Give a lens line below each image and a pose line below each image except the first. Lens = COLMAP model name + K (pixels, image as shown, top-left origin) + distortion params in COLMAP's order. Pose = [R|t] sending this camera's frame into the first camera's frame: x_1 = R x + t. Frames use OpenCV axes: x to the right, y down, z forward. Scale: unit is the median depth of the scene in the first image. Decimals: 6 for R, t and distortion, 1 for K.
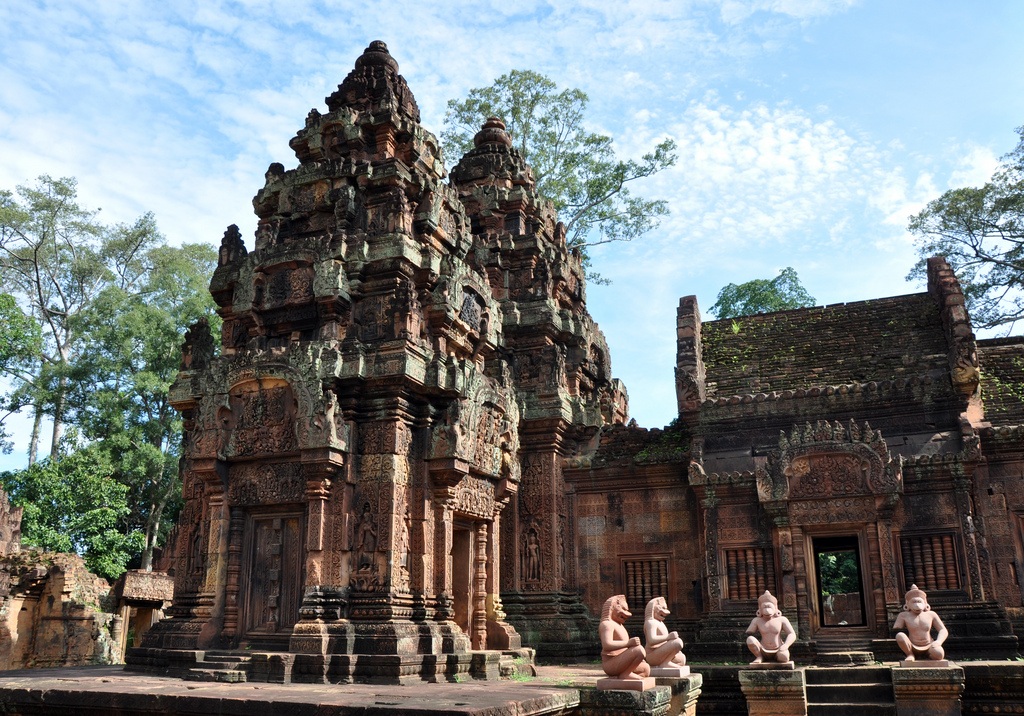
lens RADIAL K [[918.8, 0, 512.0], [0, 918.8, 358.0], [0, 0, 1]] dist [-0.136323, 0.011696]
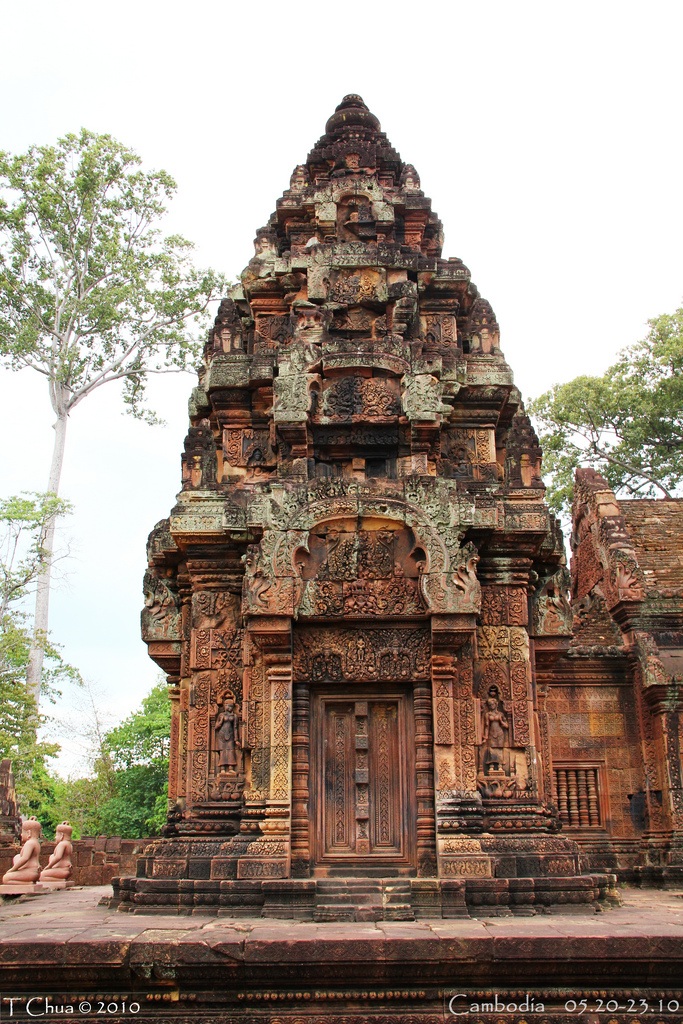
lens RADIAL K [[1138.6, 0, 341.5], [0, 1138.6, 512.0], [0, 0, 1]] dist [-0.059008, 0.036460]
pose [[0.917658, 0.113411, 0.380844, -0.623222], [-0.110146, 0.993449, -0.030436, 0.047558], [-0.381801, -0.014018, 0.924138, 0.120501]]
